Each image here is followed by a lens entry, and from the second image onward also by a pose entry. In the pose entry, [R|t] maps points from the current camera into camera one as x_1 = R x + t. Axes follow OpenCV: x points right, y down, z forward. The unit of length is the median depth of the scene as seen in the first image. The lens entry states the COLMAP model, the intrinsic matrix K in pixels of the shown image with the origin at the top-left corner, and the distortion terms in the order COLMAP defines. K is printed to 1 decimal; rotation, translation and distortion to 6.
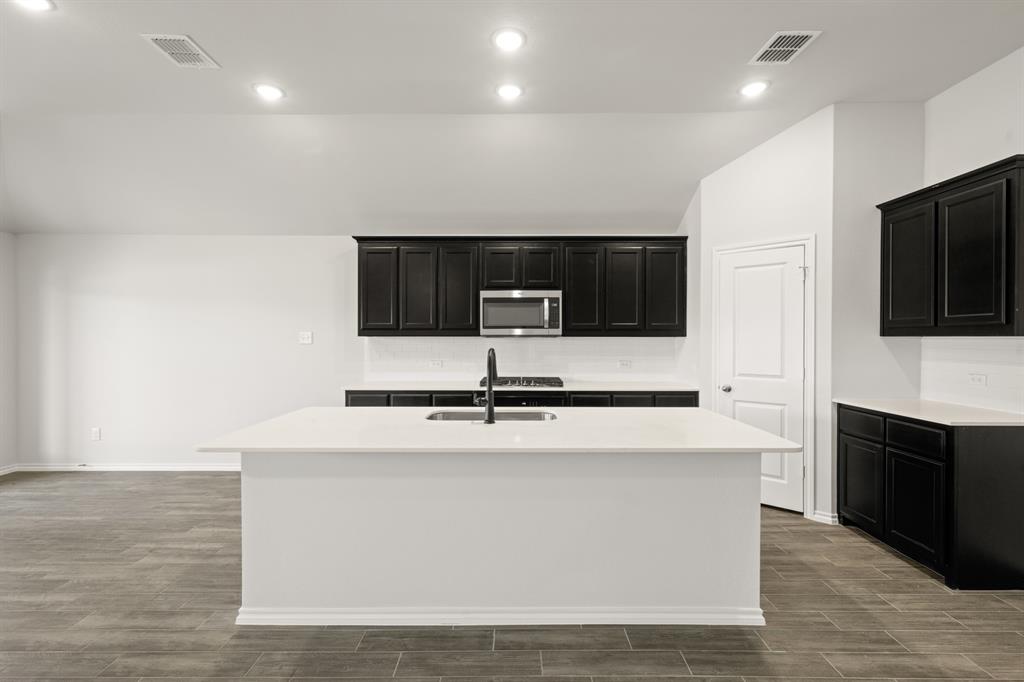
lens RADIAL K [[465.9, 0, 512.0], [0, 465.9, 341.0], [0, 0, 1]] dist [0.002017, -0.000168]
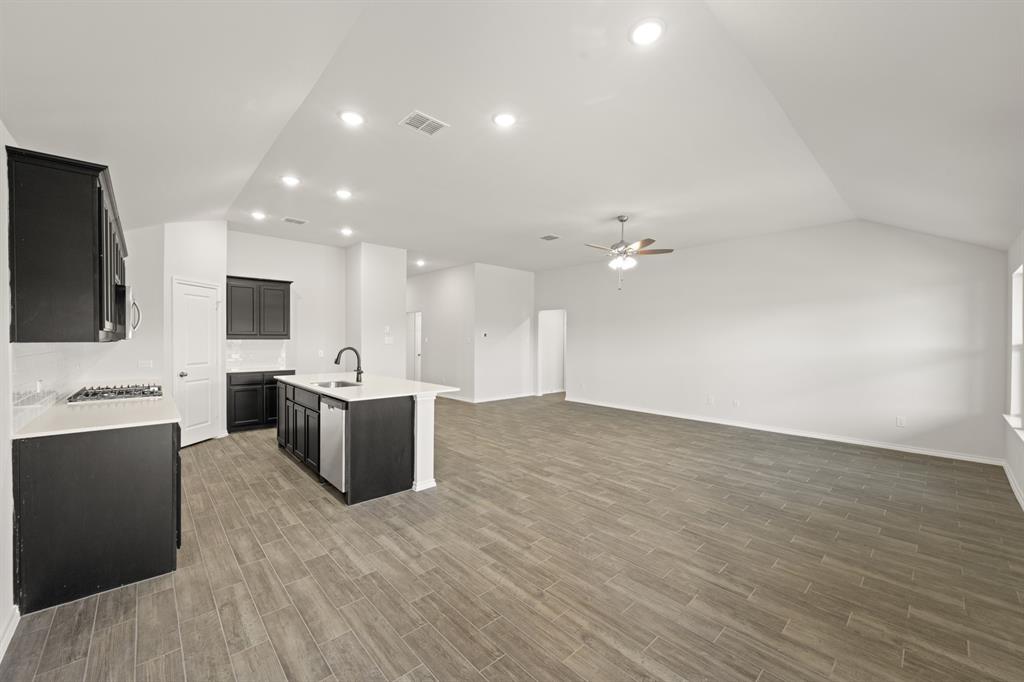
lens RADIAL K [[399.0, 0, 512.0], [0, 399.0, 341.0], [0, 0, 1]] dist [0.000133, -0.000015]
pose [[-0.682931, -0.009325, 0.730423, -1.082066], [0.001160, 0.999903, 0.013849, -0.018185], [-0.730482, 0.010306, -0.682855, 1.012471]]
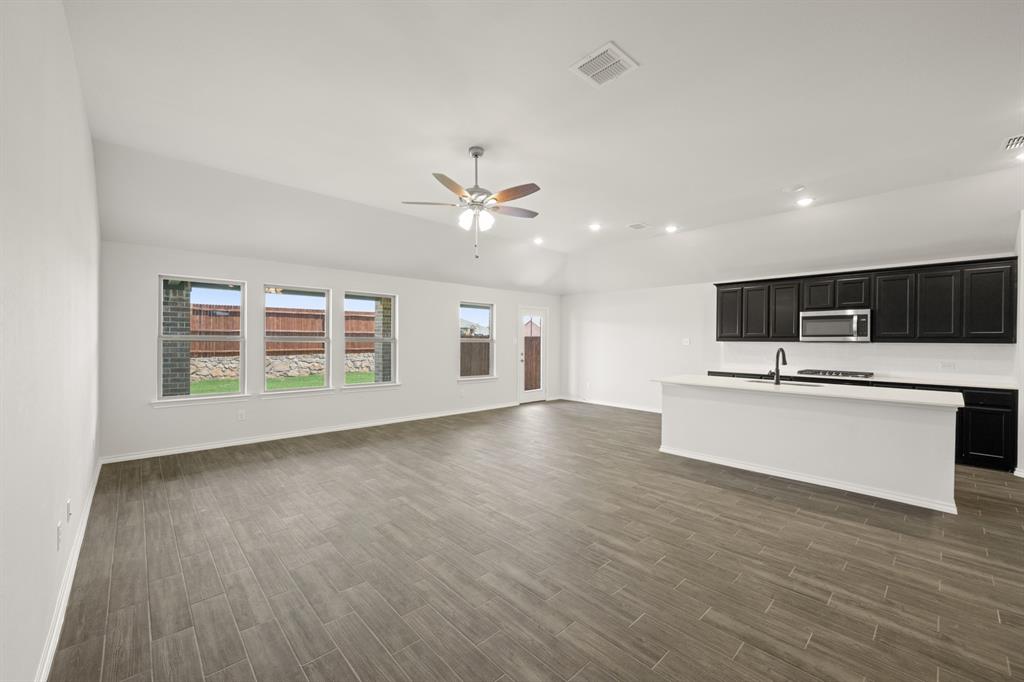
lens RADIAL K [[409.1, 0, 512.0], [0, 409.1, 341.0], [0, 0, 1]] dist [-0.000442, -0.000092]
pose [[0.684600, 0.005831, -0.728896, 0.271102], [-0.013667, 0.999895, -0.004838, 0.007002], [0.728791, 0.013274, 0.684608, -0.623995]]
